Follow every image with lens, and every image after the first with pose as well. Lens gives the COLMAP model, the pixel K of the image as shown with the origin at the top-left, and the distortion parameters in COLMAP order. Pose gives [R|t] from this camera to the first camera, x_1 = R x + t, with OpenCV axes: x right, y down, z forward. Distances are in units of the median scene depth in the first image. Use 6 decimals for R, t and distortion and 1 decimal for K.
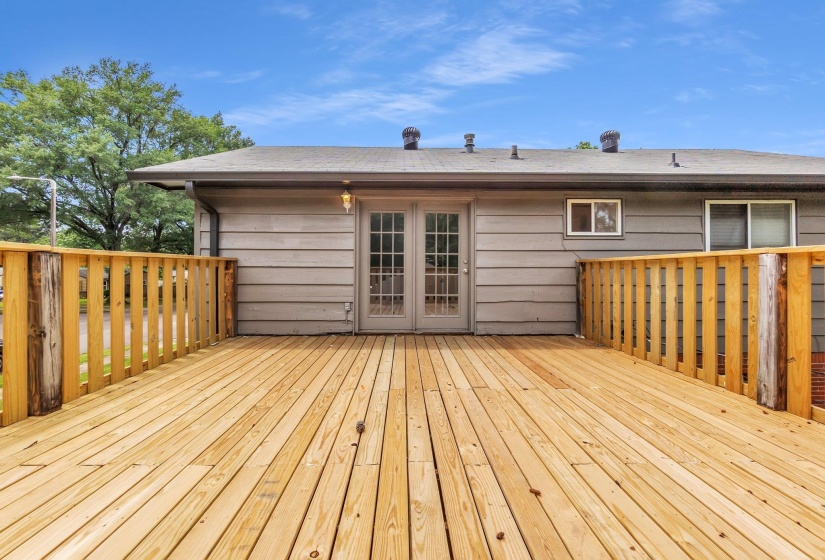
lens RADIAL K [[362.1, 0, 413.0], [0, 362.1, 274.4], [0, 0, 1]] dist [0.000036, -0.000067]
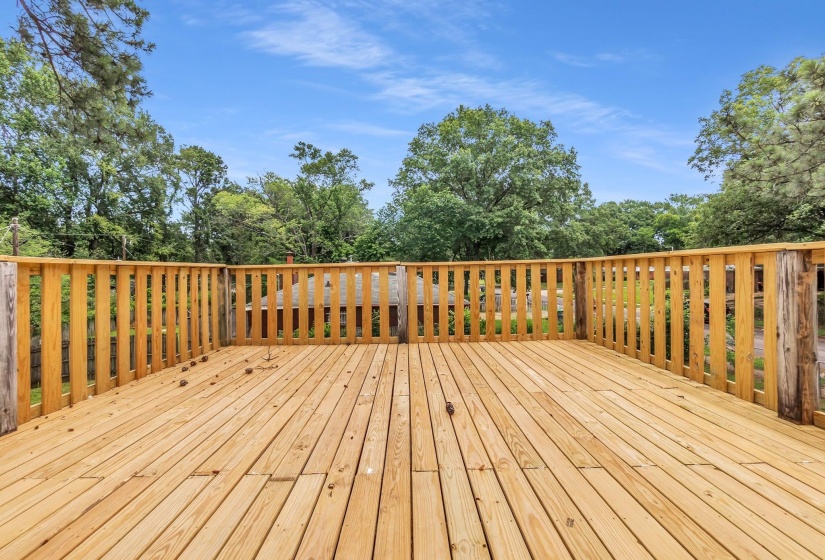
lens RADIAL K [[362.1, 0, 413.2], [0, 362.1, 275.0], [0, 0, 1]] dist [0.000036, -0.000067]
pose [[-0.999820, 0.014953, 0.011669, -0.043458], [0.015163, 0.999719, 0.018198, -0.028500], [-0.011394, 0.018372, -0.999766, 1.997286]]
